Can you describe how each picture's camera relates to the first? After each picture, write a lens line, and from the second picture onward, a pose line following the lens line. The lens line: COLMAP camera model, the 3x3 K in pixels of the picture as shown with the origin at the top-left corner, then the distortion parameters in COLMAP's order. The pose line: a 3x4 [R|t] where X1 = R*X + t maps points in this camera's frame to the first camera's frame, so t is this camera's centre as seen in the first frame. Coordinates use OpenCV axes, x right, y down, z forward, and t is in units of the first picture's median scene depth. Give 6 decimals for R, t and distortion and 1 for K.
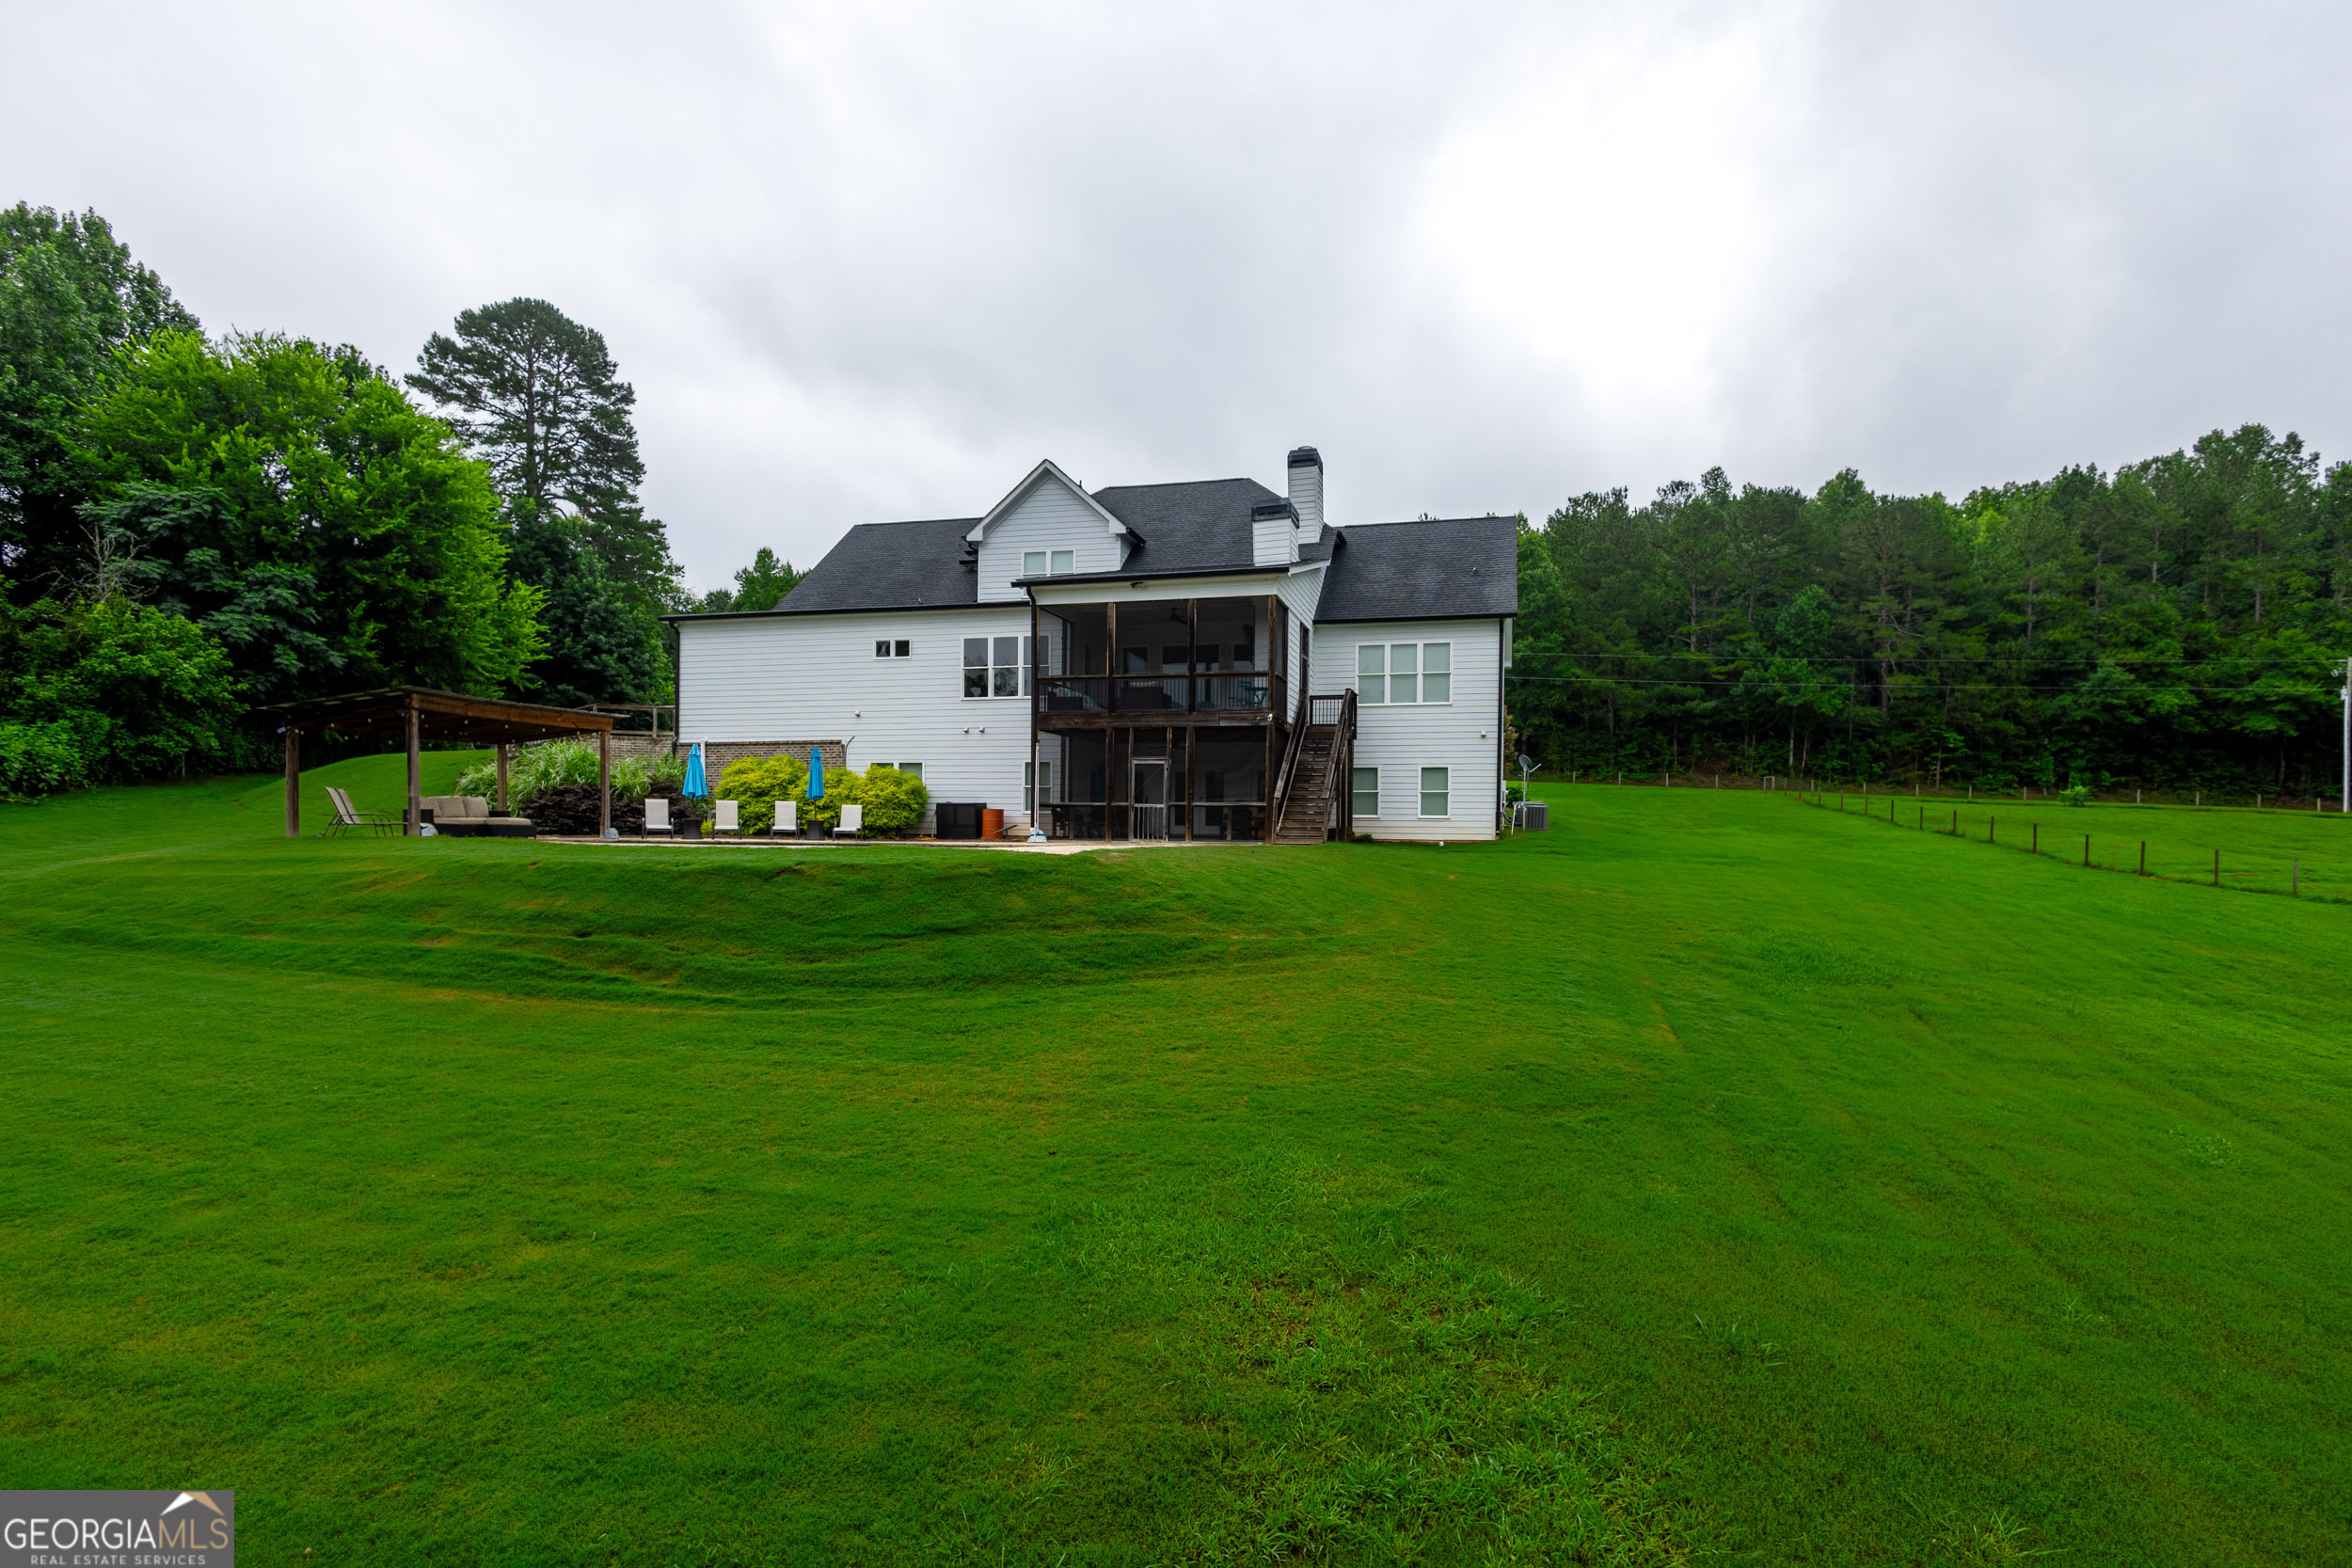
lens RADIAL K [[1081.4, 0, 1212.2], [0, 1081.4, 844.7], [0, 0, 1]] dist [0.007844, -0.000002]
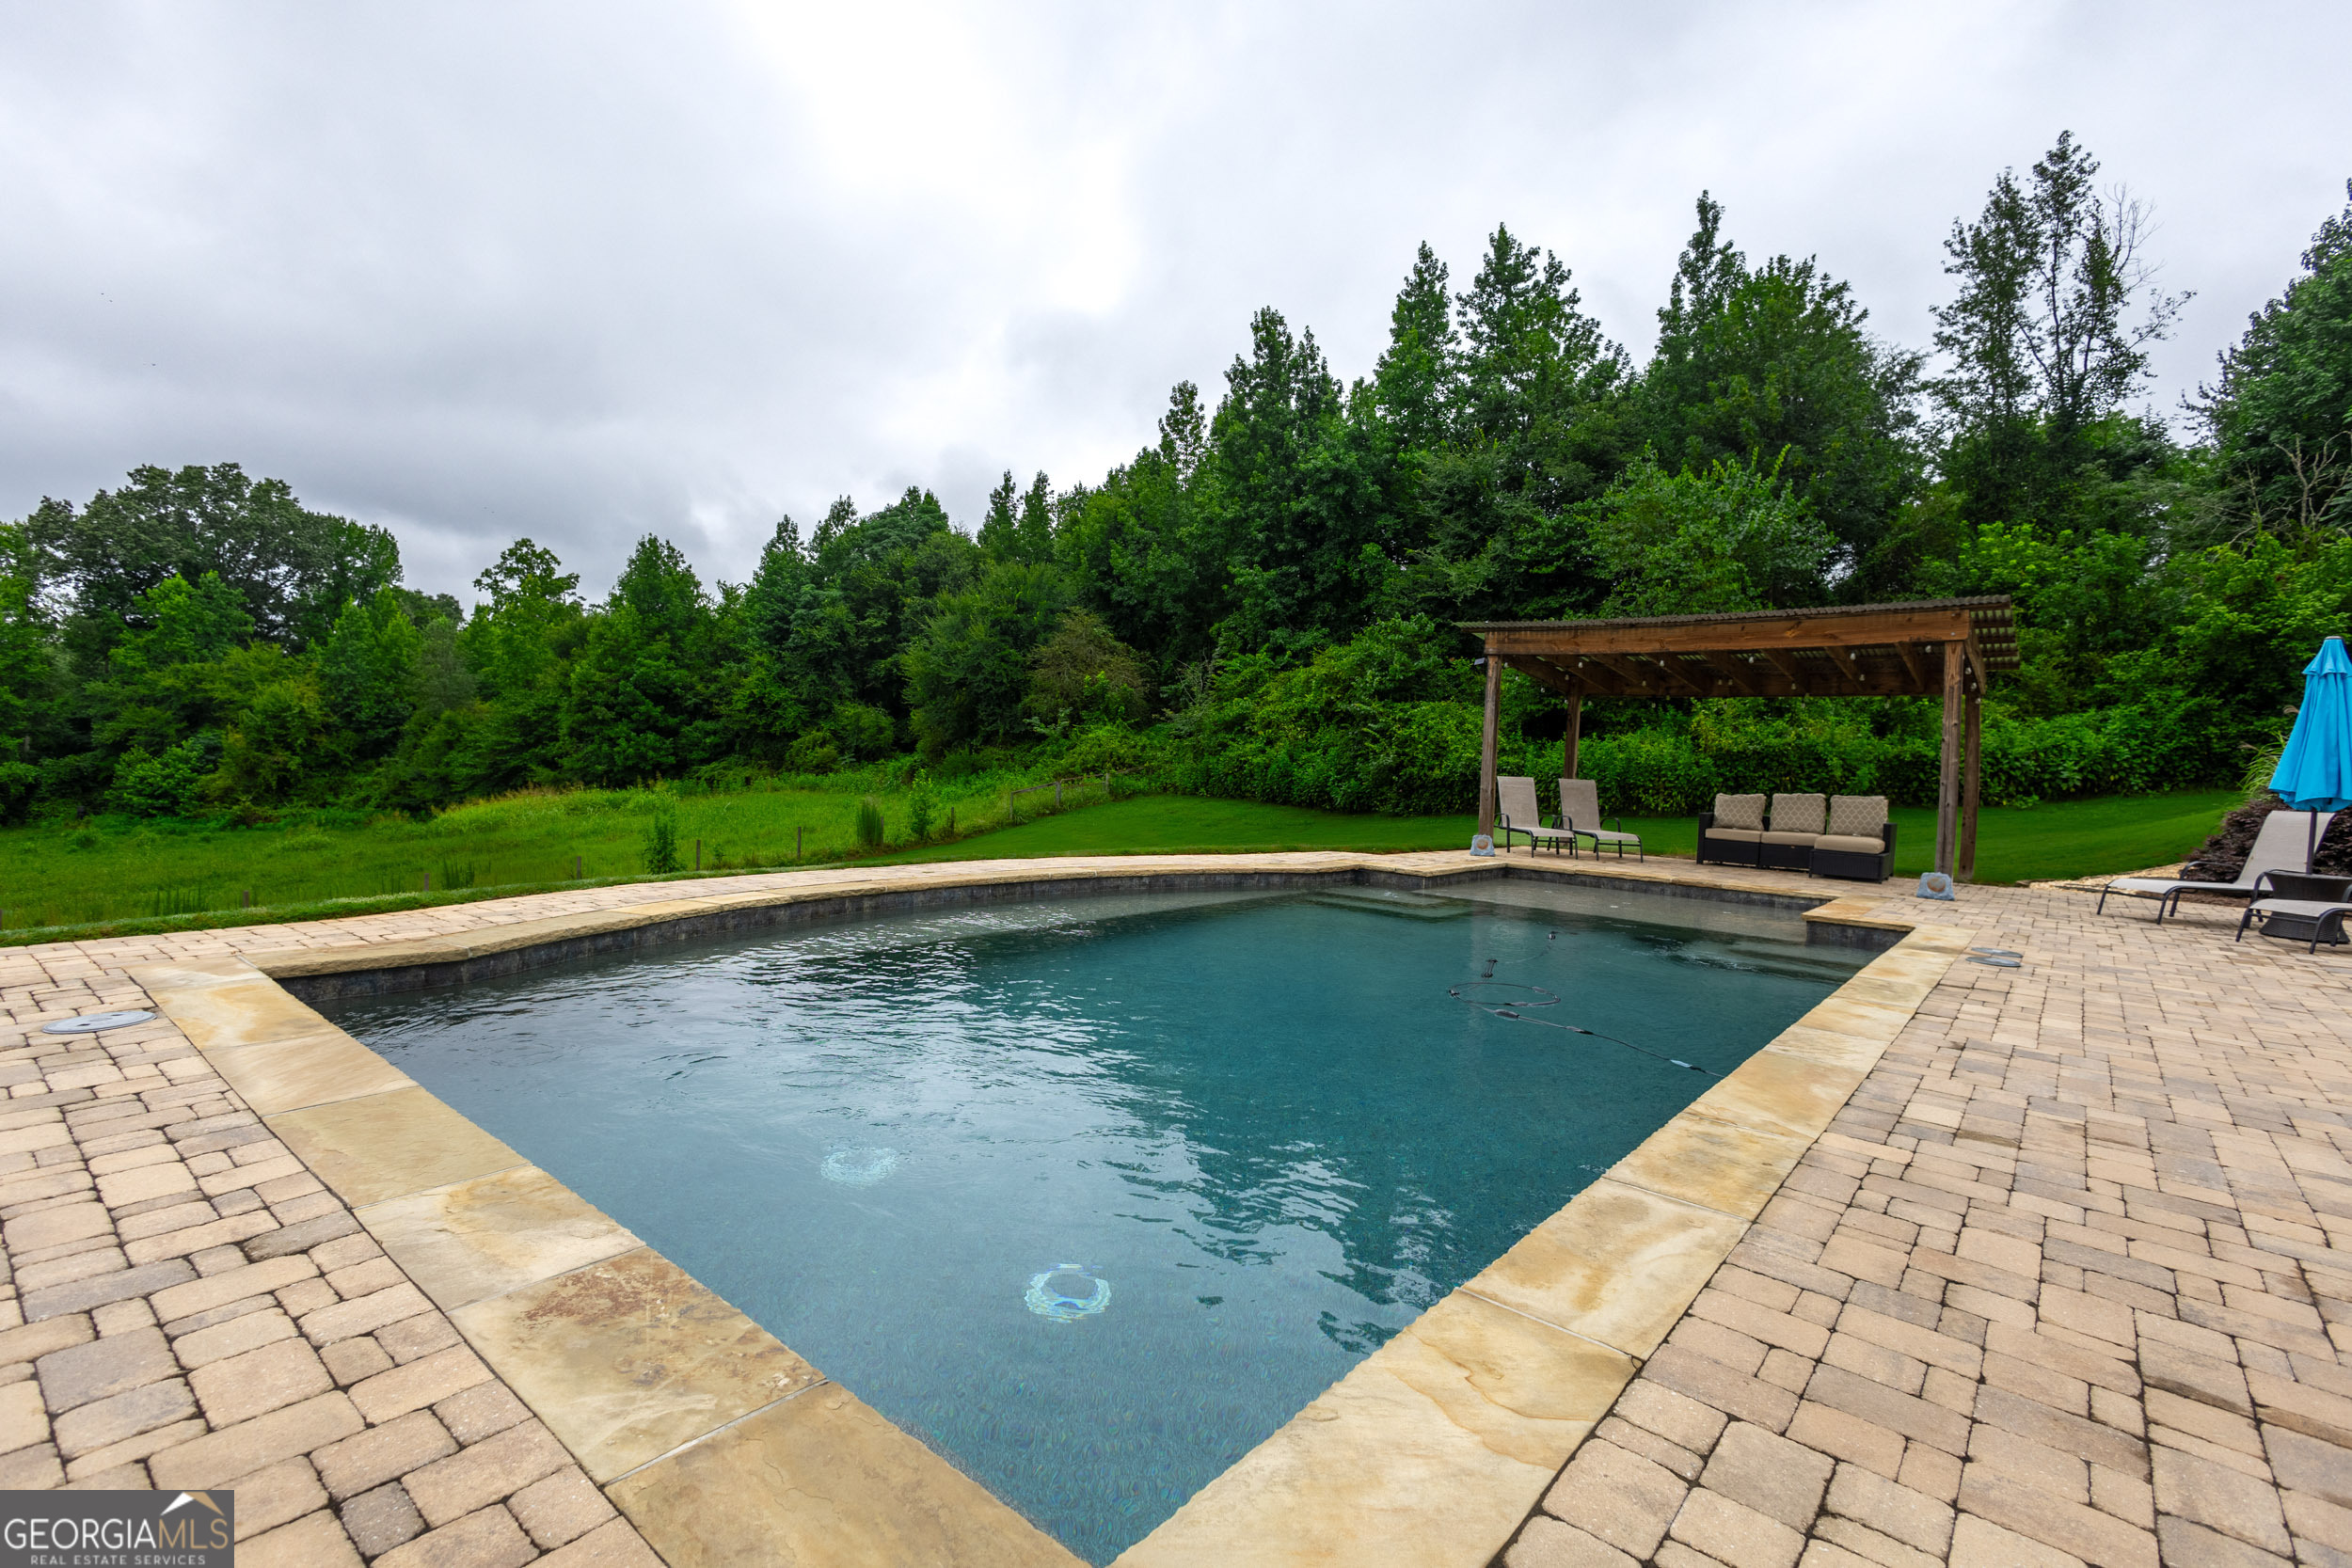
lens RADIAL K [[1076.9, 0, 1175.0], [0, 1076.9, 788.4], [0, 0, 1]] dist [0.008311, -0.000043]
pose [[-0.427826, -0.002318, -0.903858, -0.031091], [-0.059356, 0.997910, 0.025536, -0.025936], [0.901910, 0.064575, -0.427069, 0.579321]]
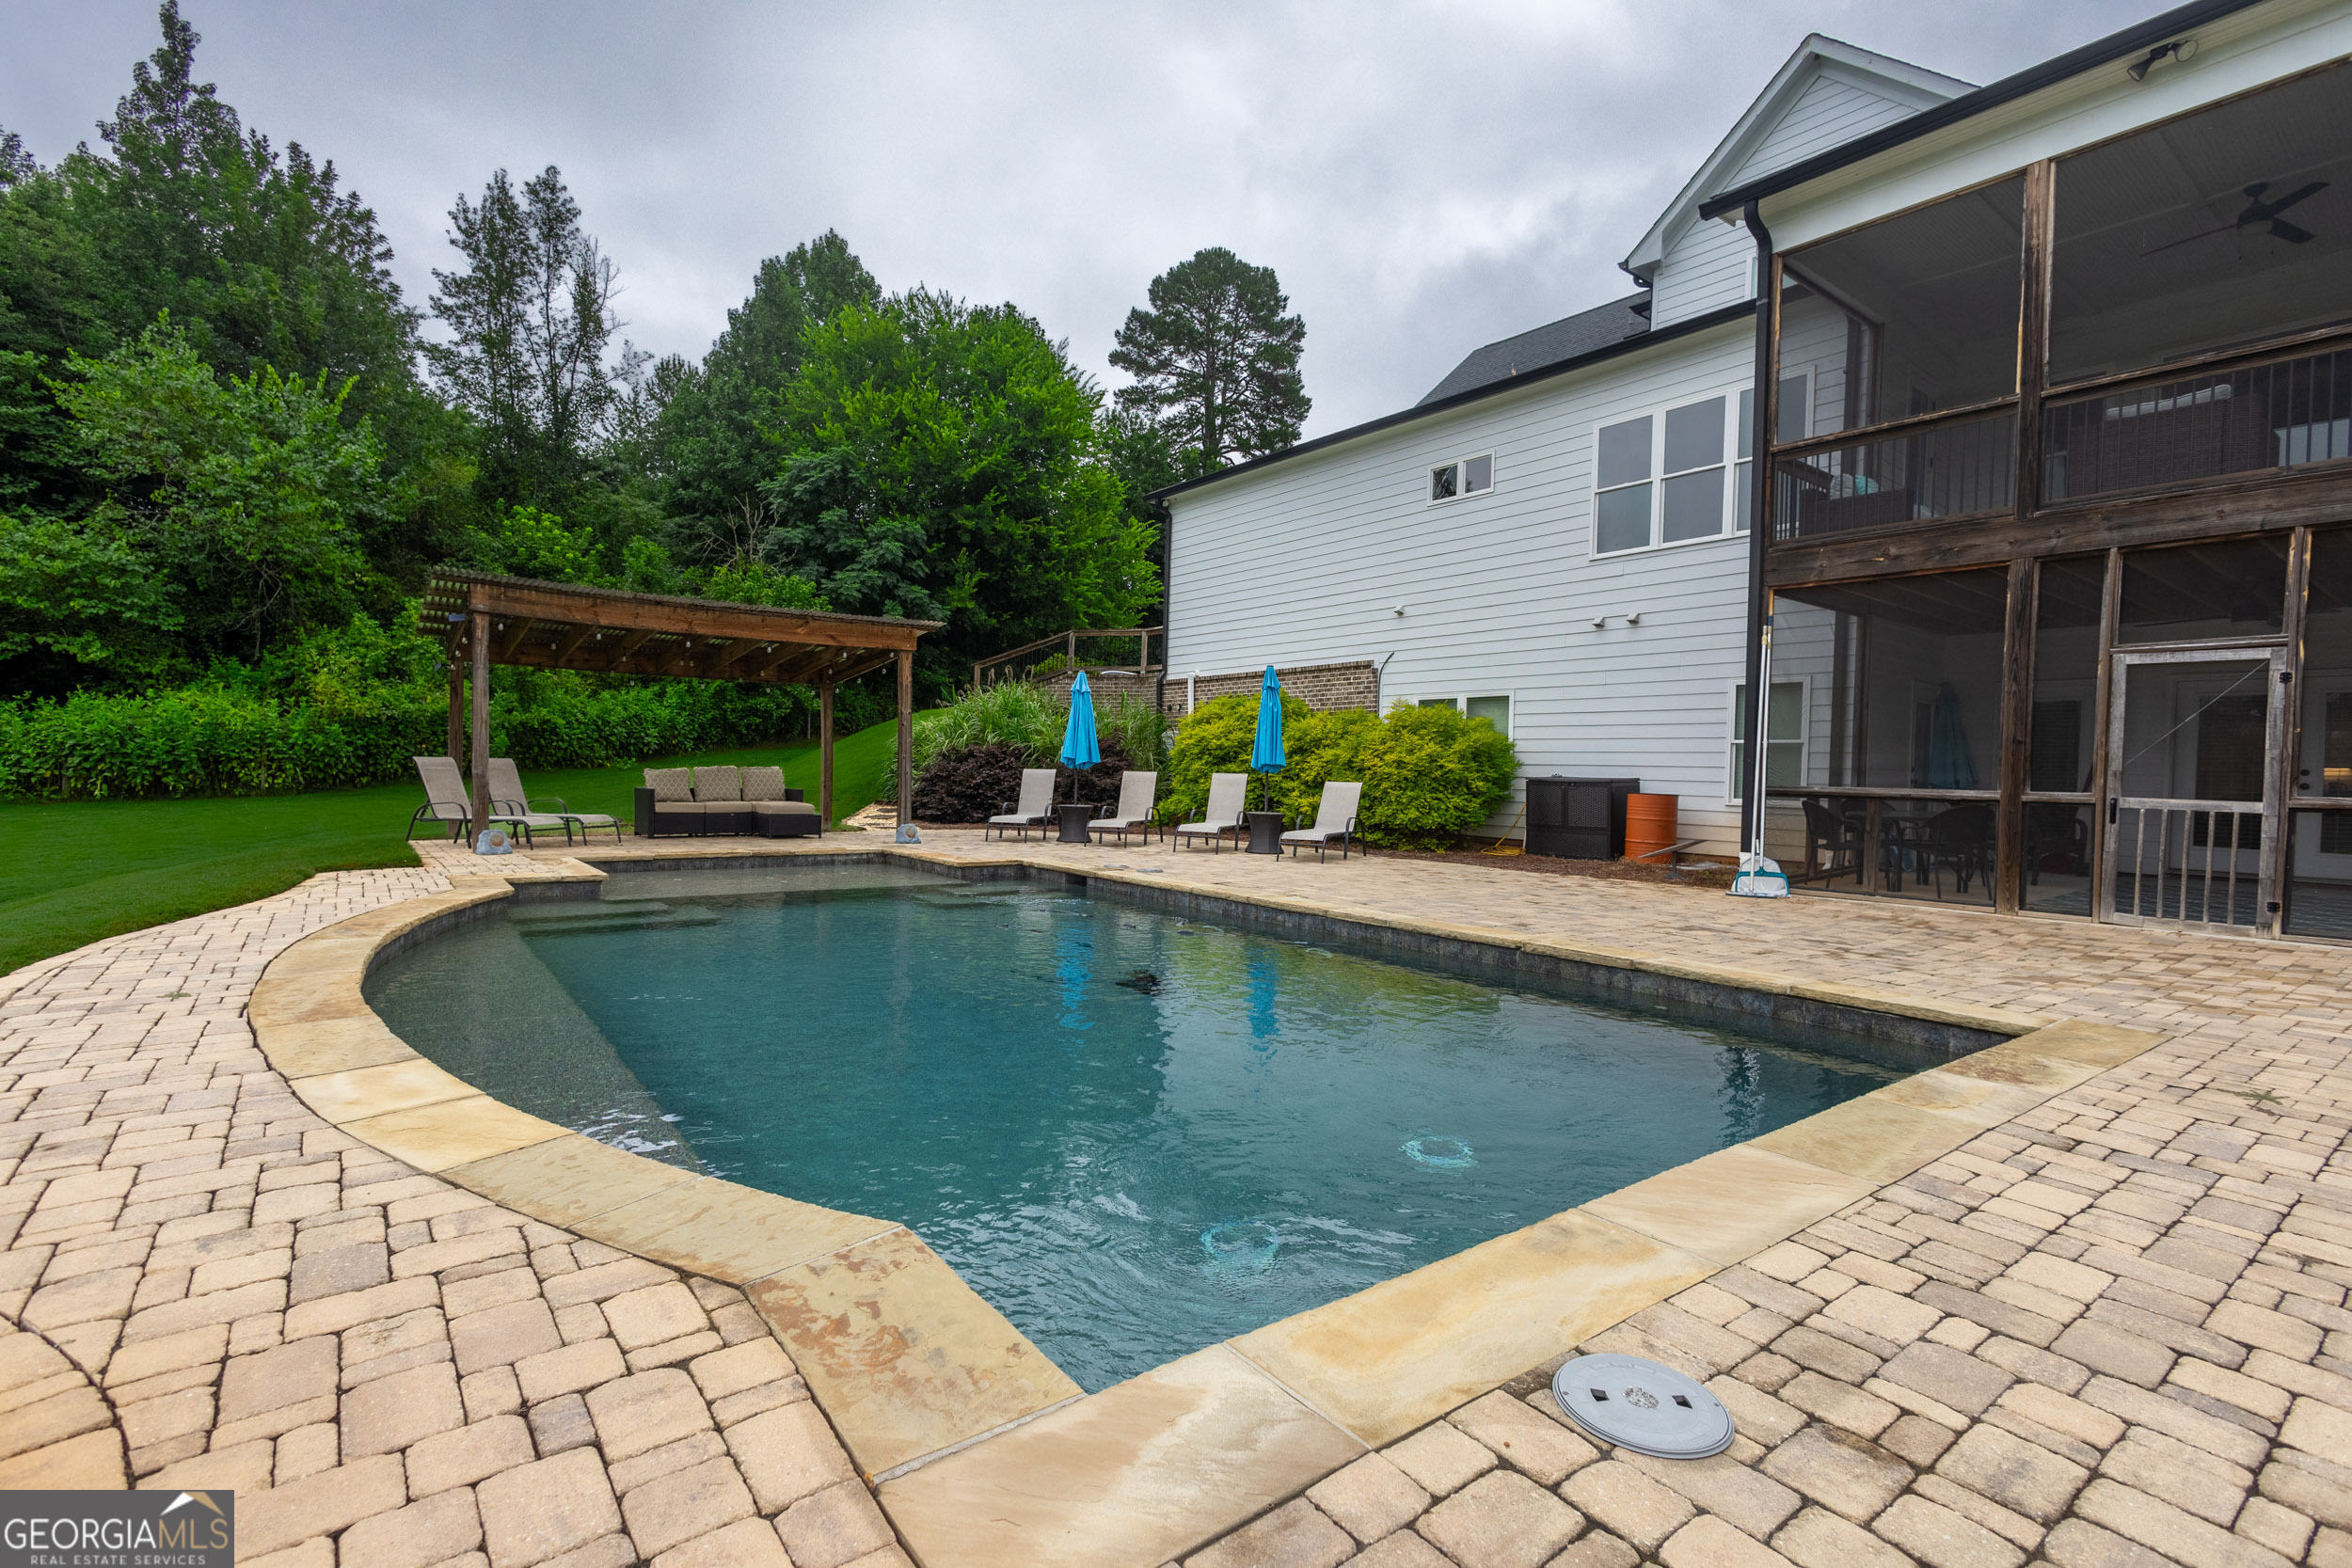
lens RADIAL K [[1076.9, 0, 1175.0], [0, 1076.9, 788.4], [0, 0, 1]] dist [0.008311, -0.000043]
pose [[0.782907, 0.018768, -0.621855, -0.062720], [-0.024098, 0.999710, -0.000168, -0.023396], [0.621671, 0.015117, 0.783132, 0.413167]]
